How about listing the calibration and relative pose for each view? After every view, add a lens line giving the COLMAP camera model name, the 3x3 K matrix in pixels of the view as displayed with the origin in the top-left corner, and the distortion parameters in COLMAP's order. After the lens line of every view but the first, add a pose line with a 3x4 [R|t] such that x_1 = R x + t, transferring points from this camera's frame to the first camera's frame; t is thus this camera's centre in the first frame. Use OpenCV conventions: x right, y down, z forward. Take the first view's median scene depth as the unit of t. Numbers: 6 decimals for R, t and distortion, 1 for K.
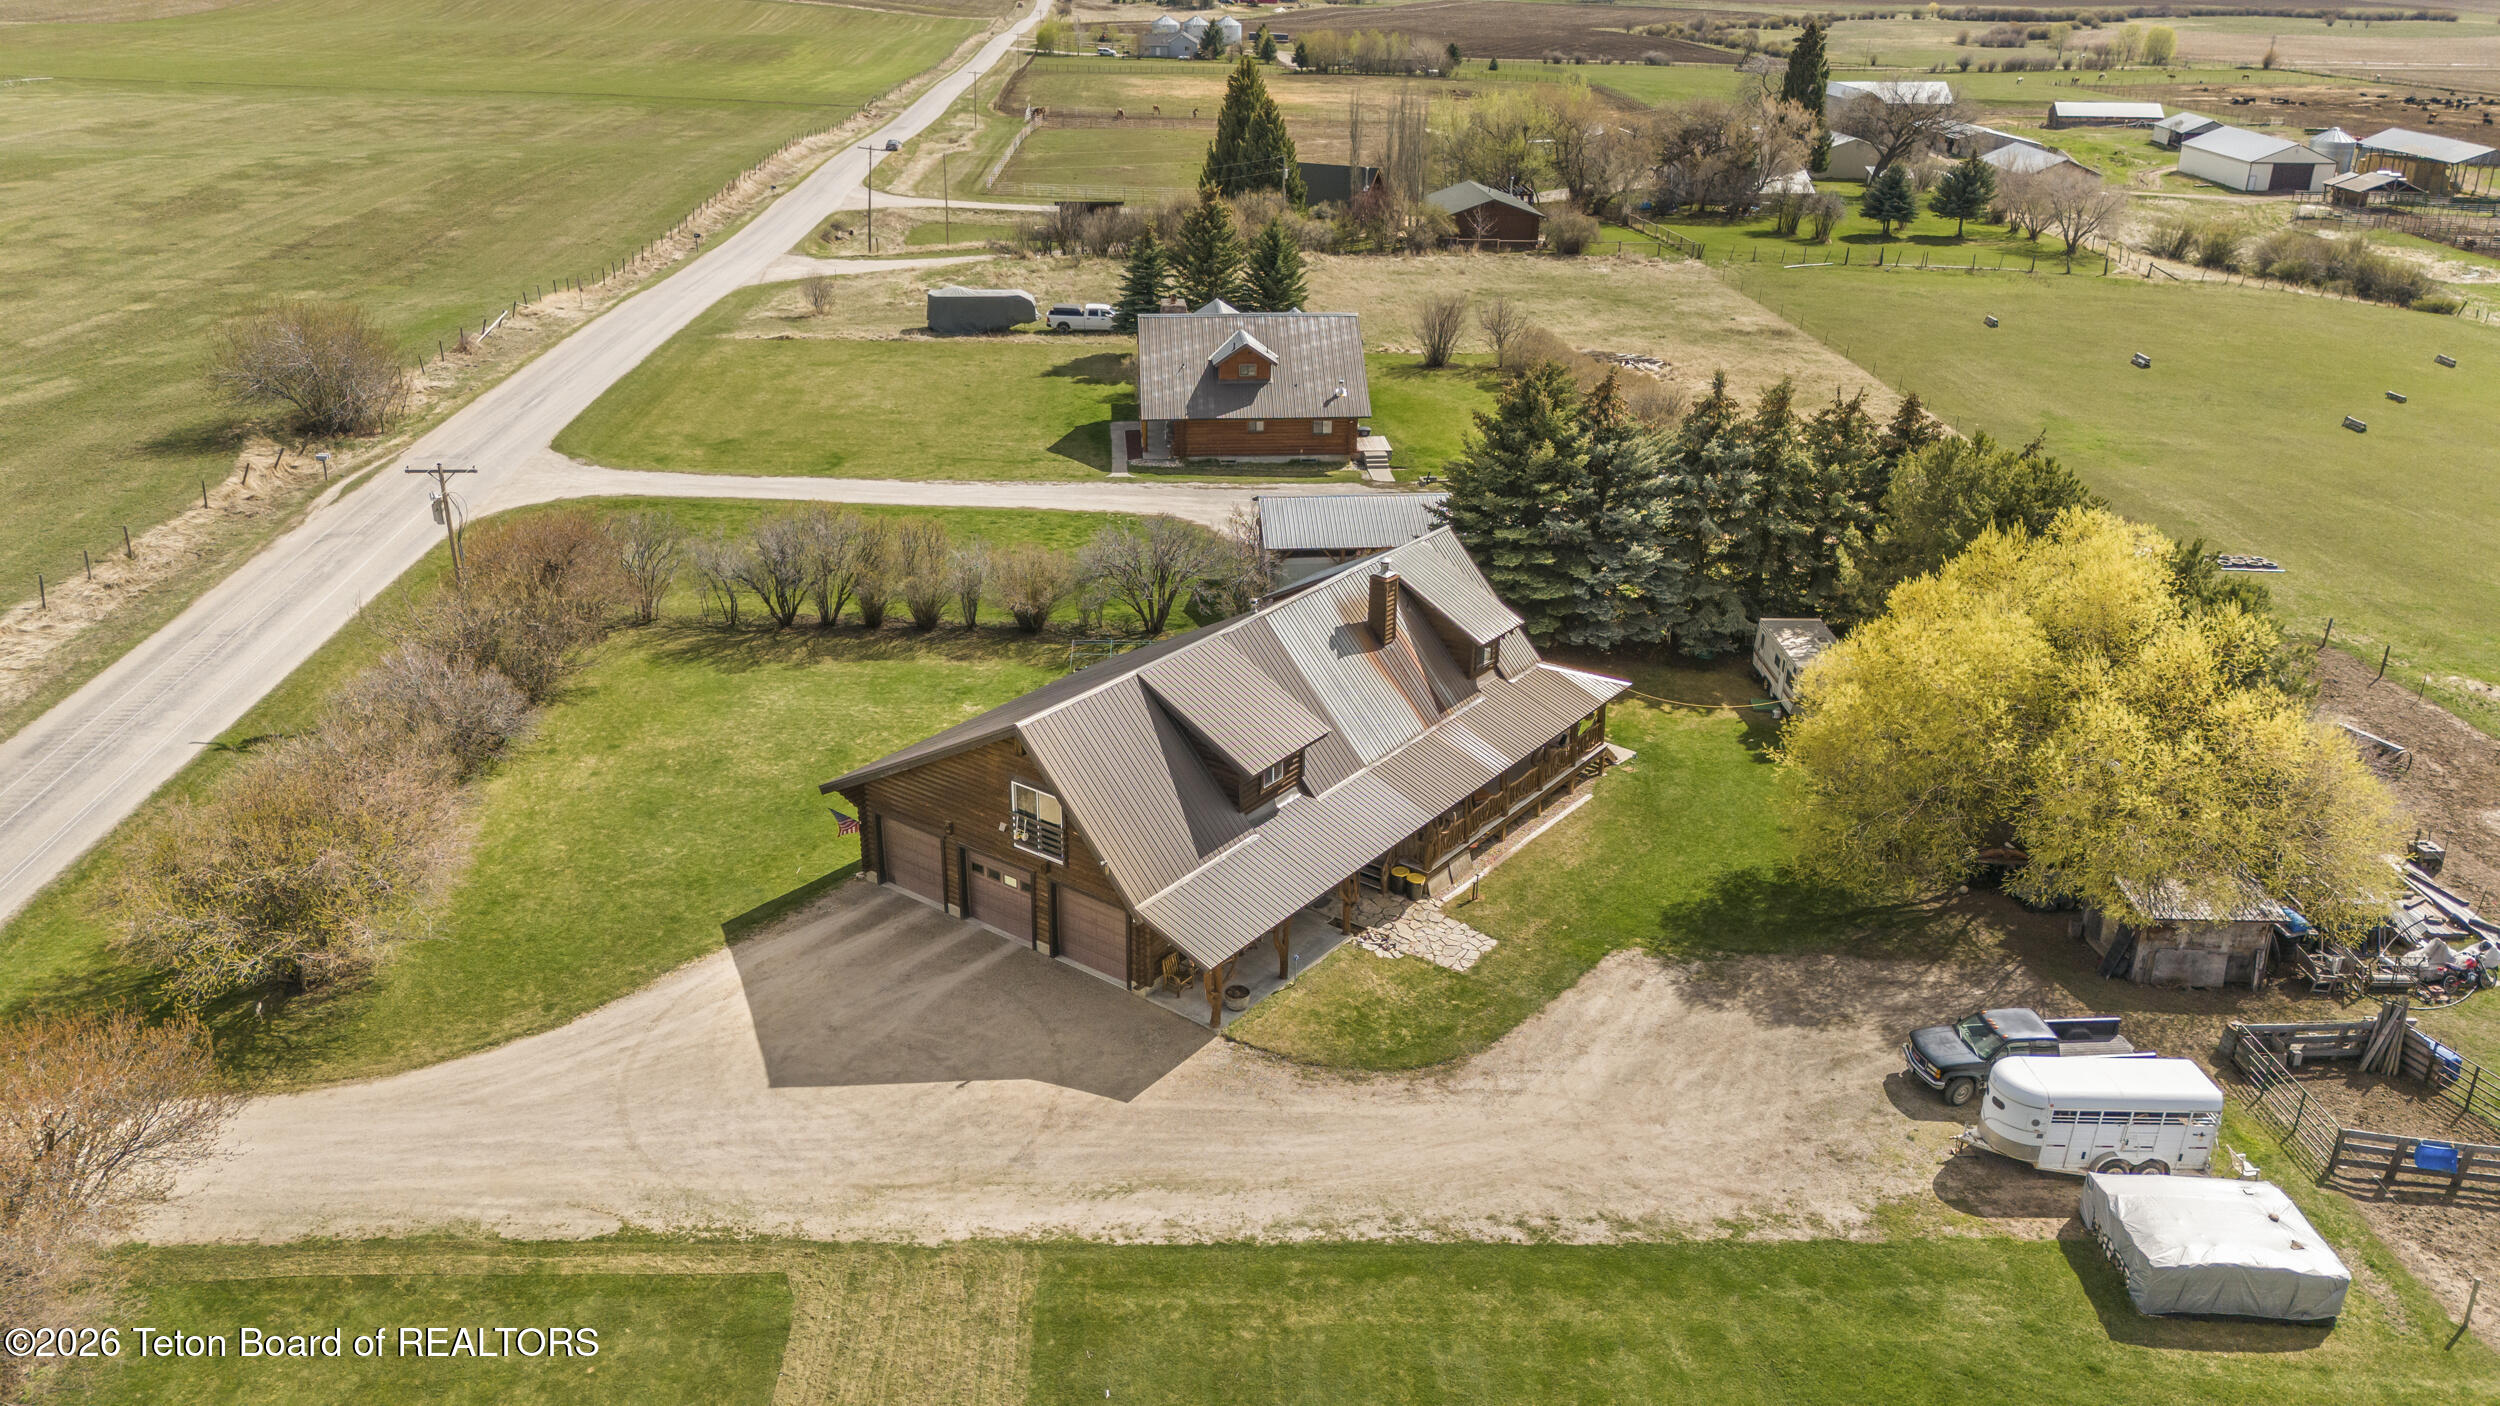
lens RADIAL K [[1835.6, 0, 1252.4], [0, 1835.6, 725.4], [0, 0, 1]] dist [0.064939, -0.056871]
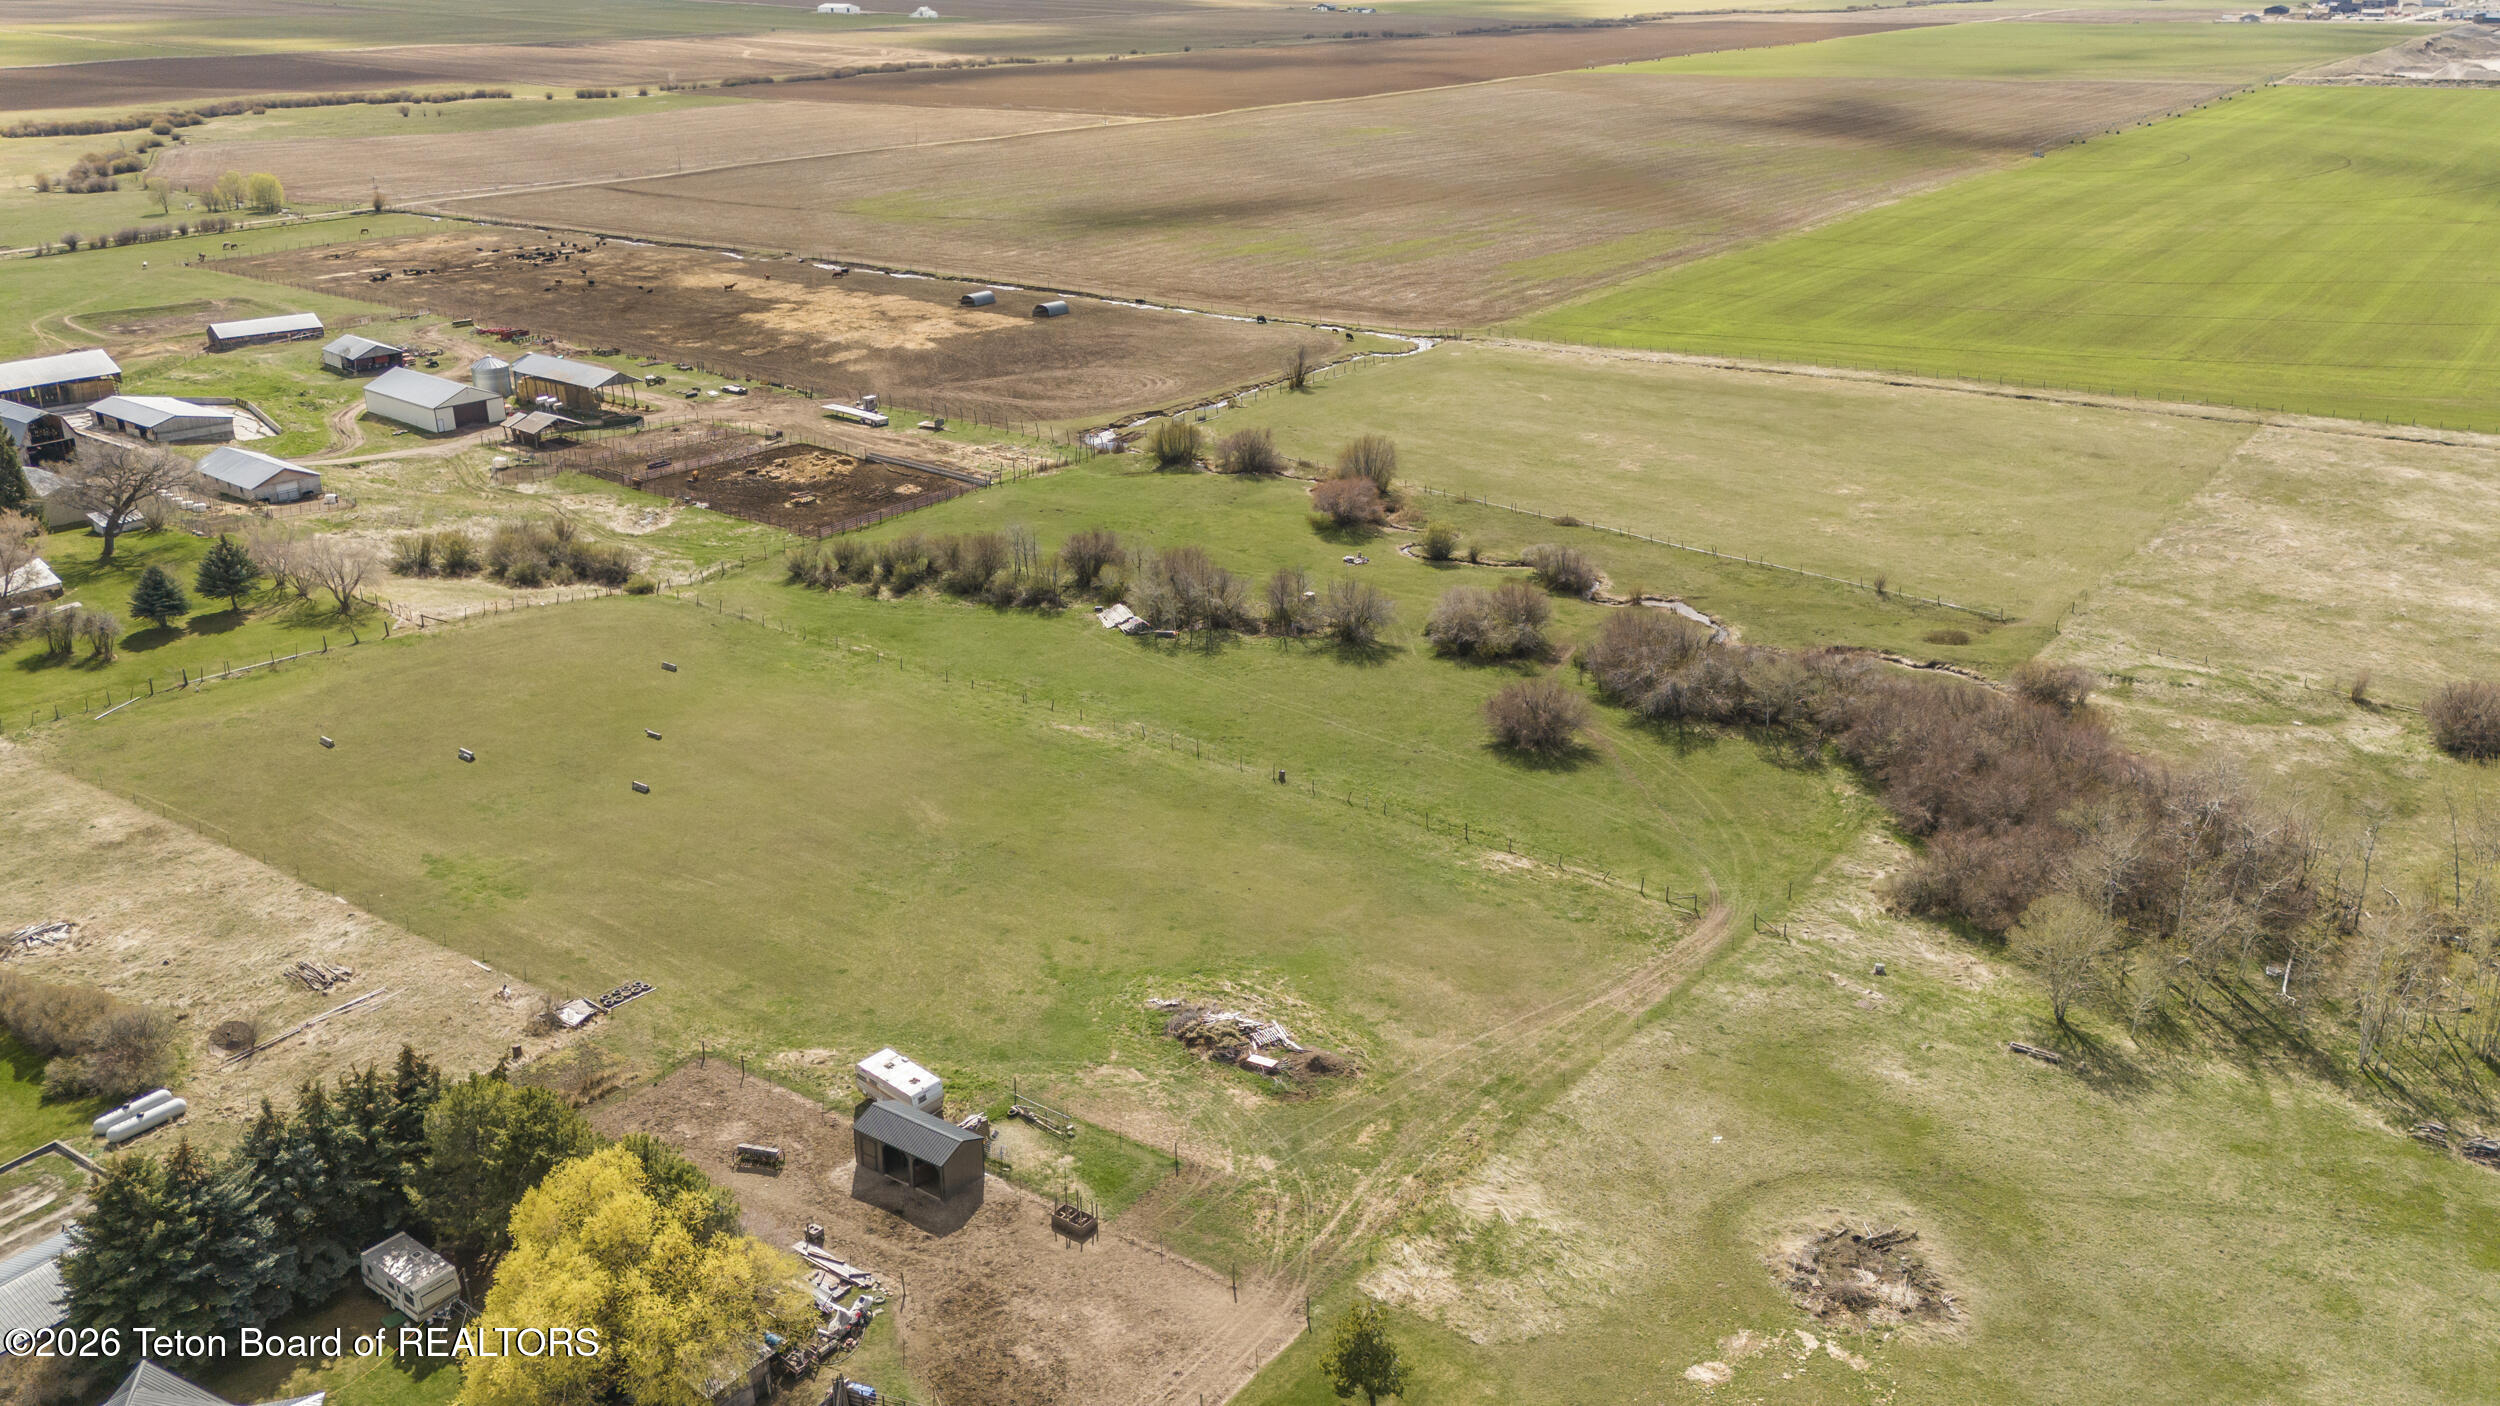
lens RADIAL K [[1967.4, 0, 1259.5], [0, 1967.4, 641.7], [0, 0, 1]] dist [0.059956, -0.038038]
pose [[0.625354, -0.277500, 0.729332, -0.251961], [0.324586, 0.942443, 0.080275, -0.381497], [-0.709631, 0.186531, 0.679434, -0.536203]]
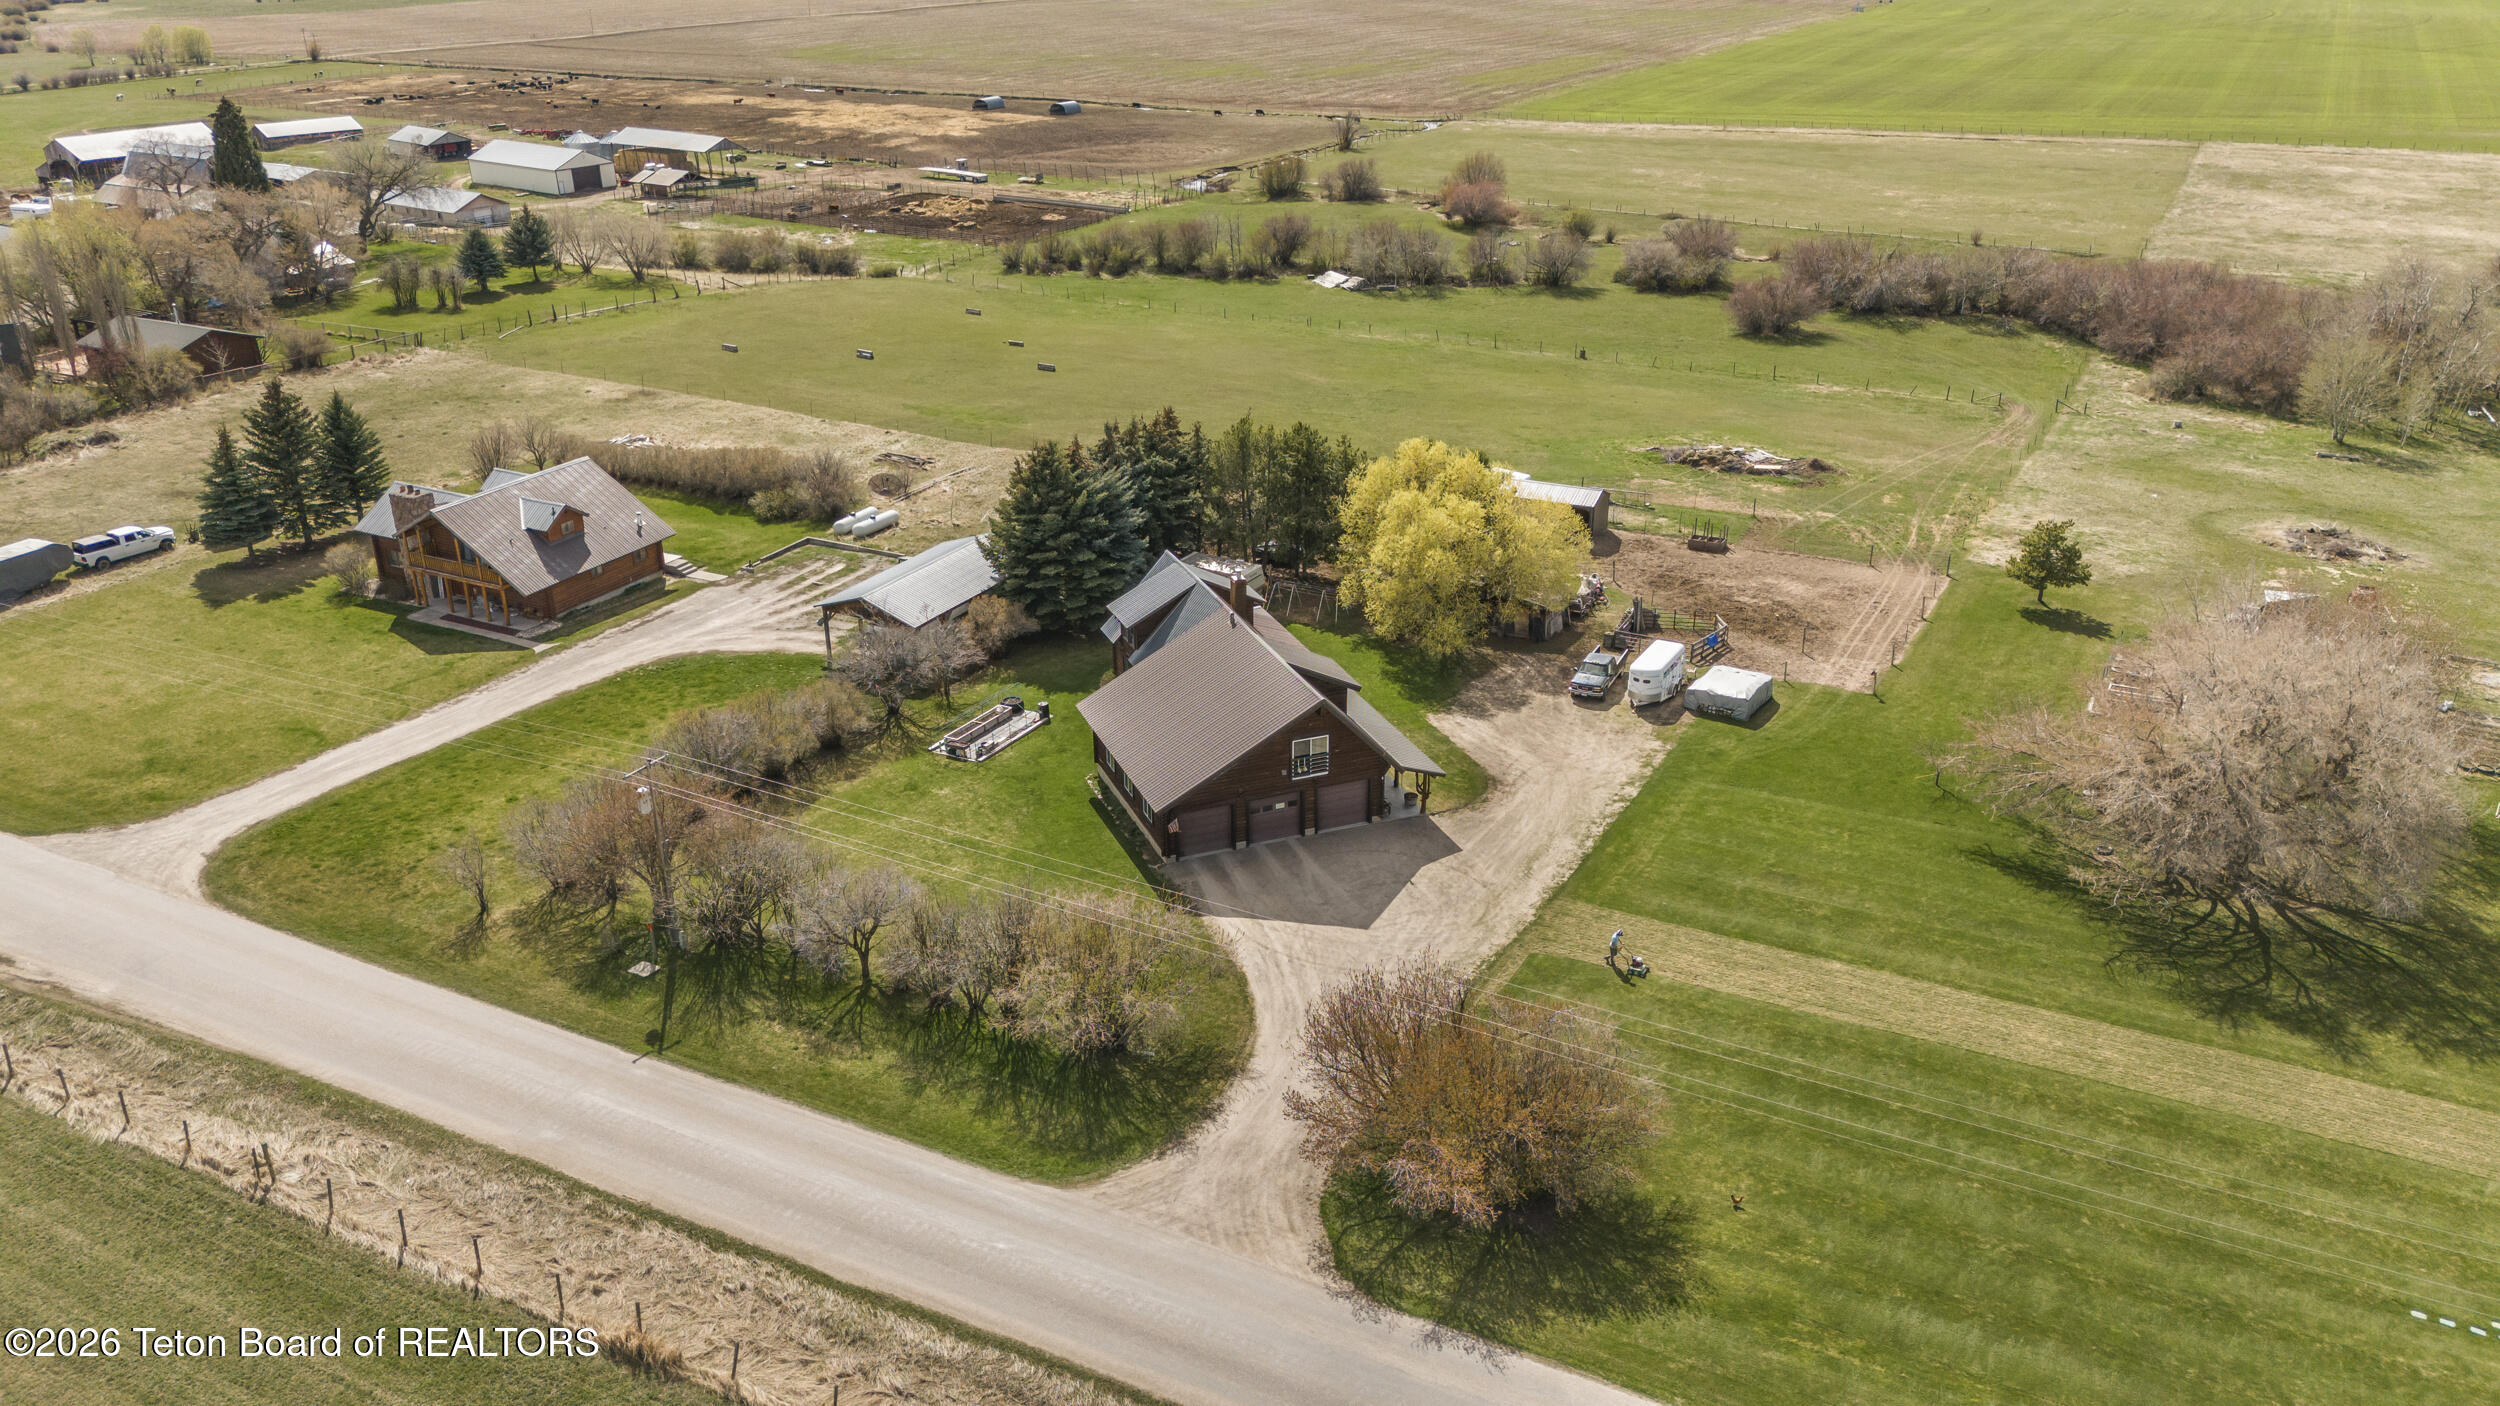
lens RADIAL K [[1835.6, 0, 1258.9], [0, 1835.6, 697.3], [0, 0, 1]] dist [0.064939, -0.056871]
pose [[0.521998, -0.358755, 0.773830, -0.965704], [0.350439, 0.917339, 0.188893, -0.225705], [-0.777632, 0.172579, 0.604571, -0.004284]]
